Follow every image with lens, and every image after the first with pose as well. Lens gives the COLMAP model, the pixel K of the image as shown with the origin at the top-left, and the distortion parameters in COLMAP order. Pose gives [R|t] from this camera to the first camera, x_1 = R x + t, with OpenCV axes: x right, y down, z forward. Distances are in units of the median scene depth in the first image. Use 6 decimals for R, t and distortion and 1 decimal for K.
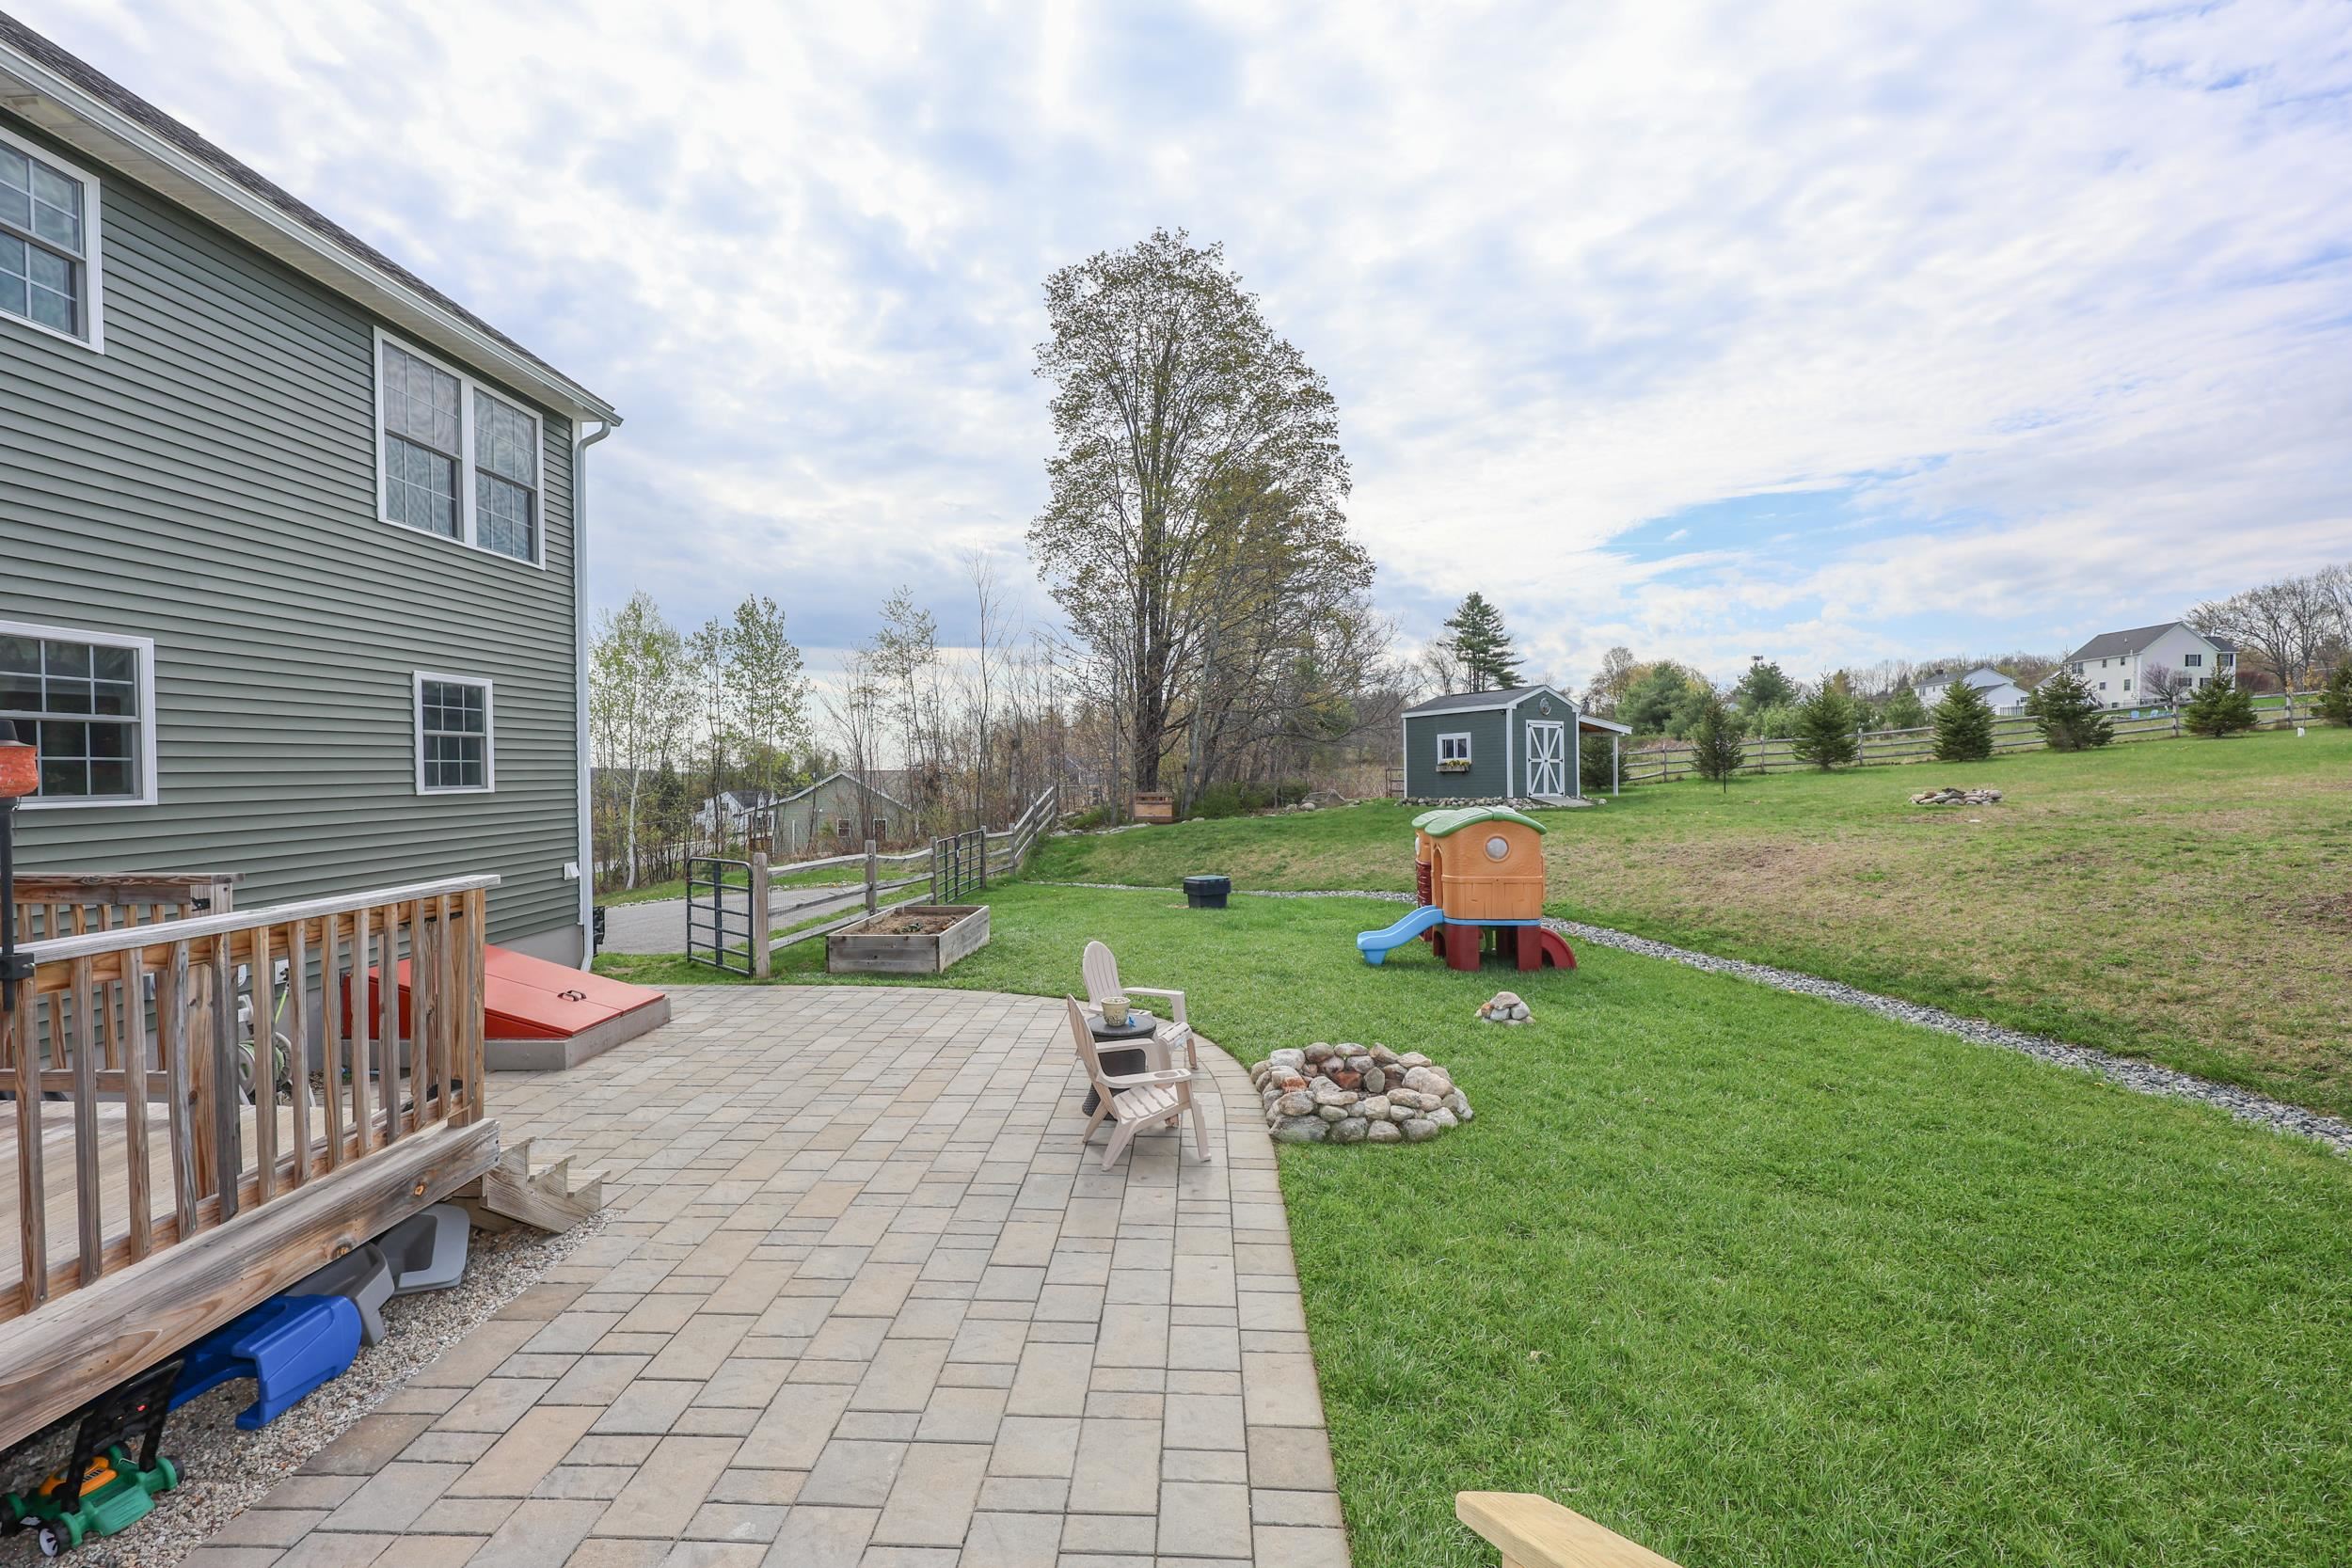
lens RADIAL K [[930.0, 0, 1171.4], [0, 930.0, 808.0], [0, 0, 1]] dist [-0.028545, -0.000116]
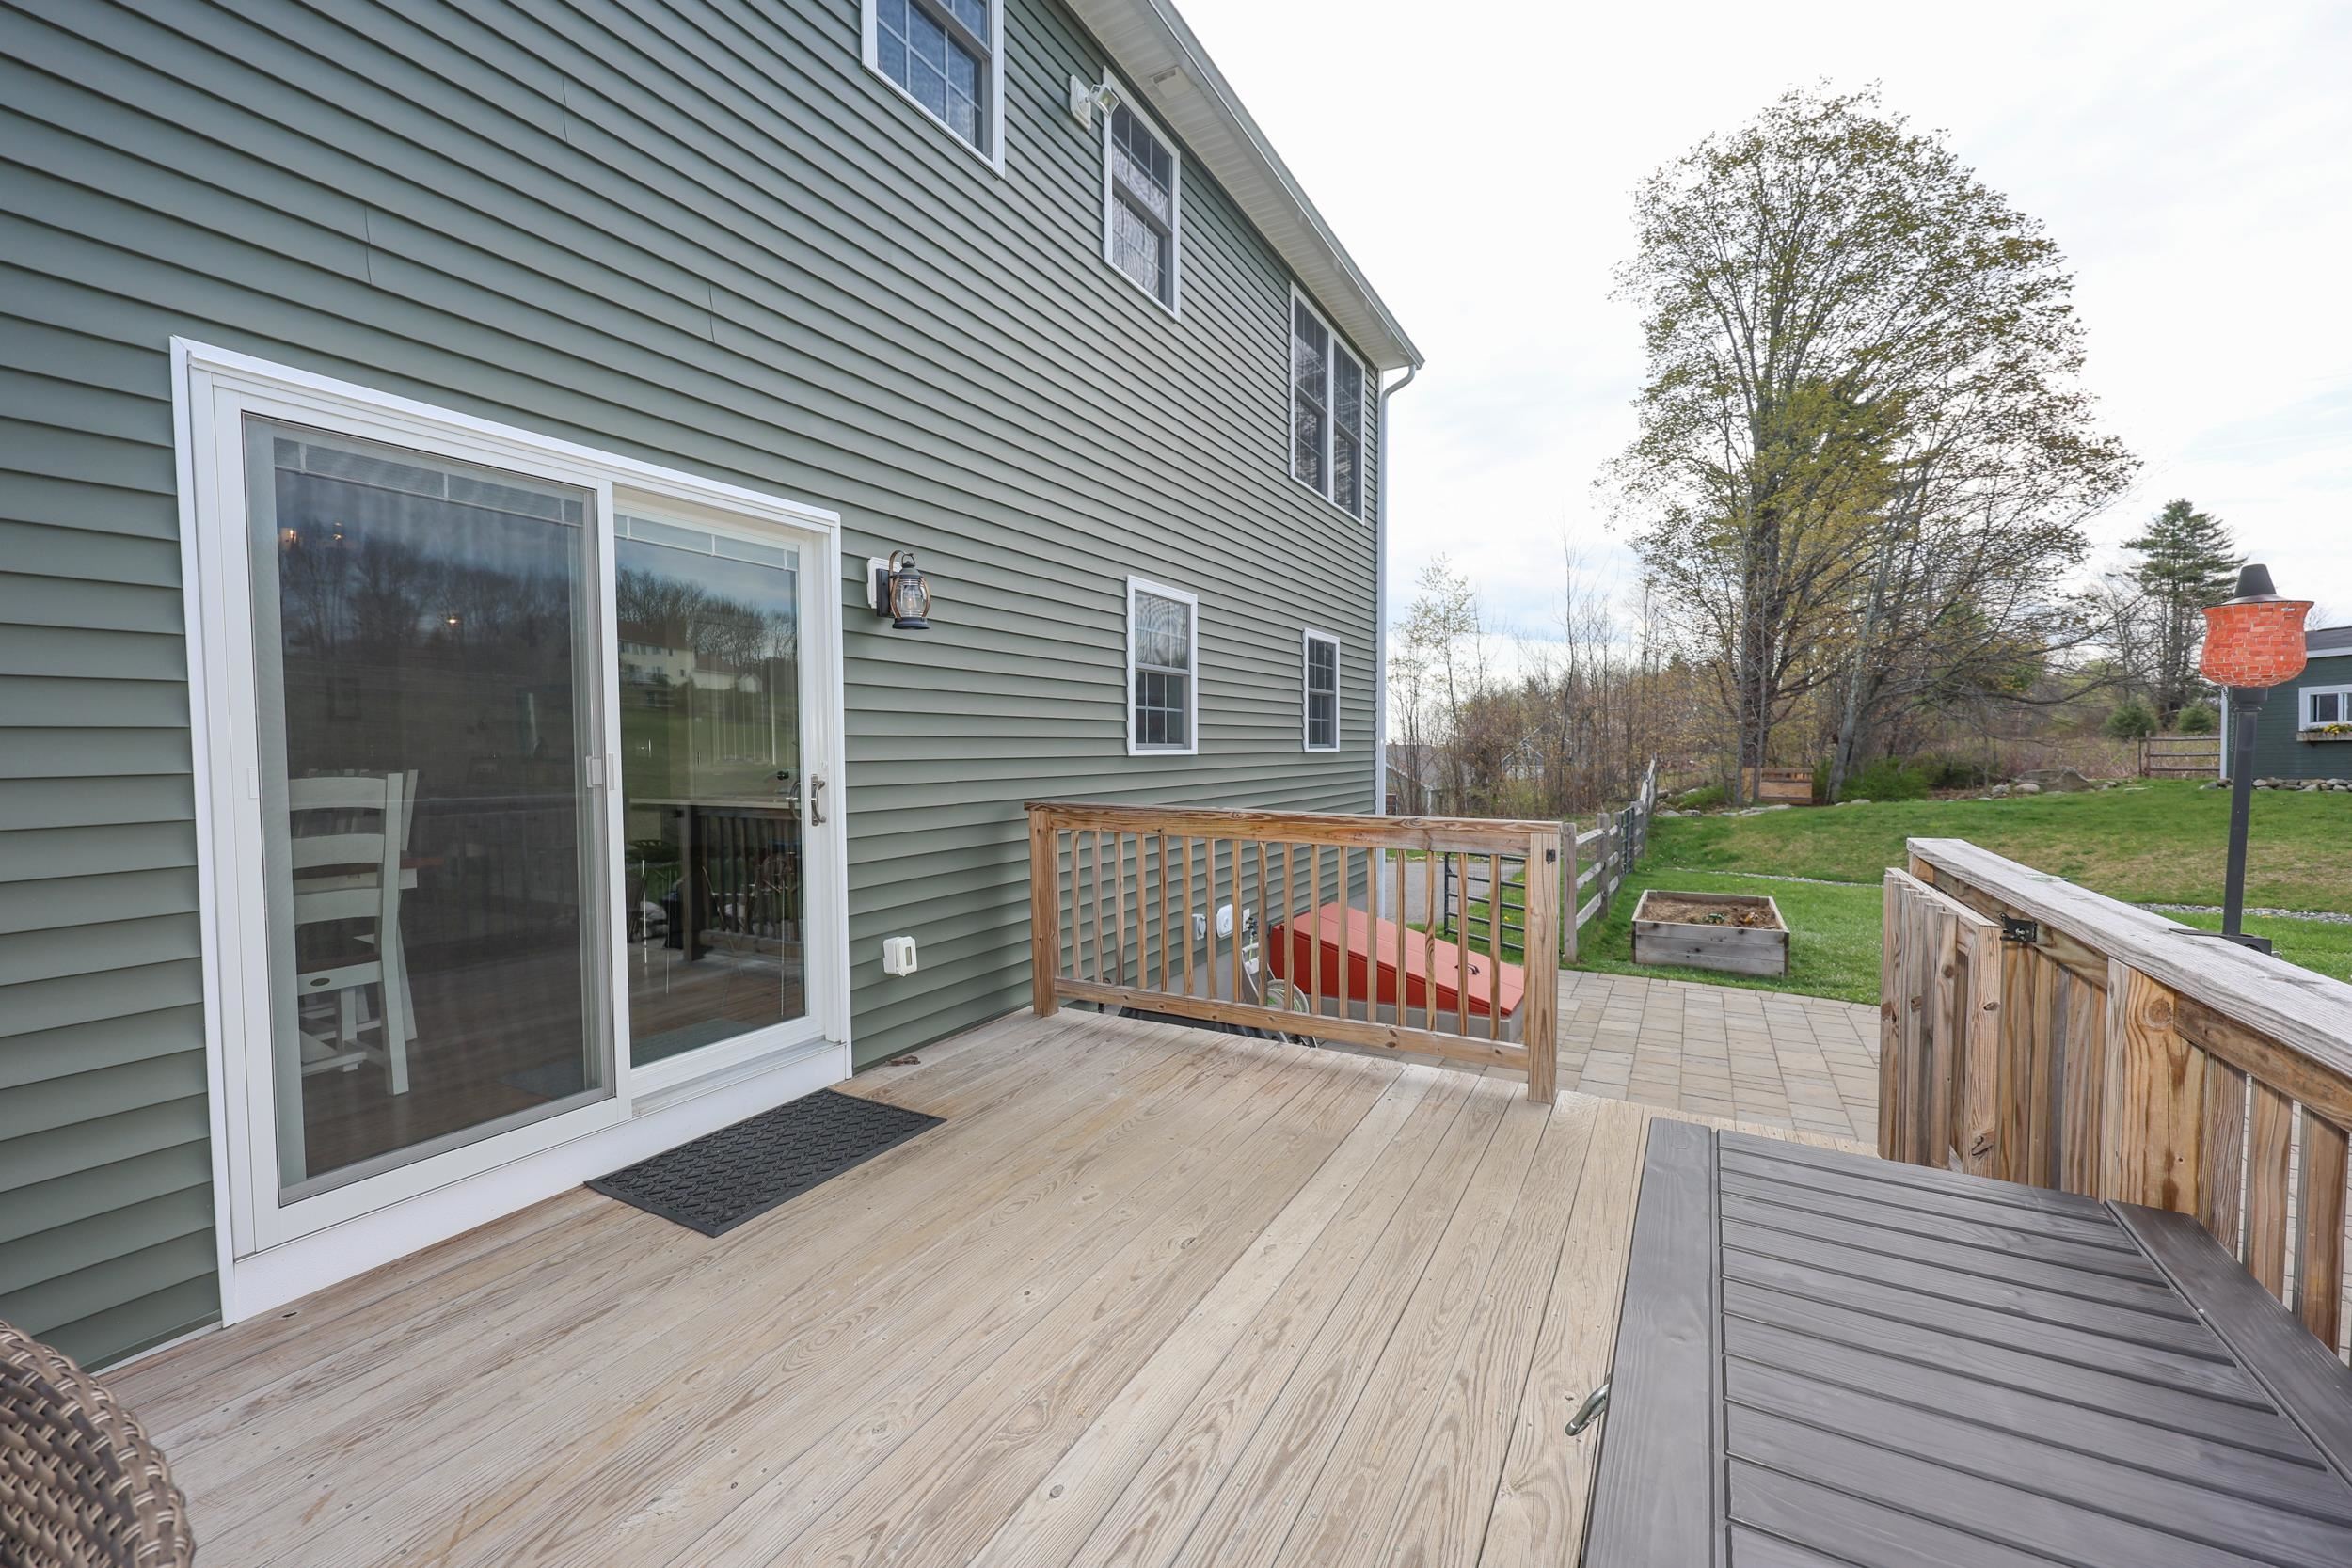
lens RADIAL K [[940.4, 0, 1180.6], [0, 940.4, 787.1], [0, 0, 1]] dist [-0.000467, -0.000144]
pose [[0.899623, 0.019770, -0.436220, -0.125039], [-0.018794, 0.999802, 0.006553, 0.004777], [0.436263, 0.002303, 0.899816, 0.004045]]
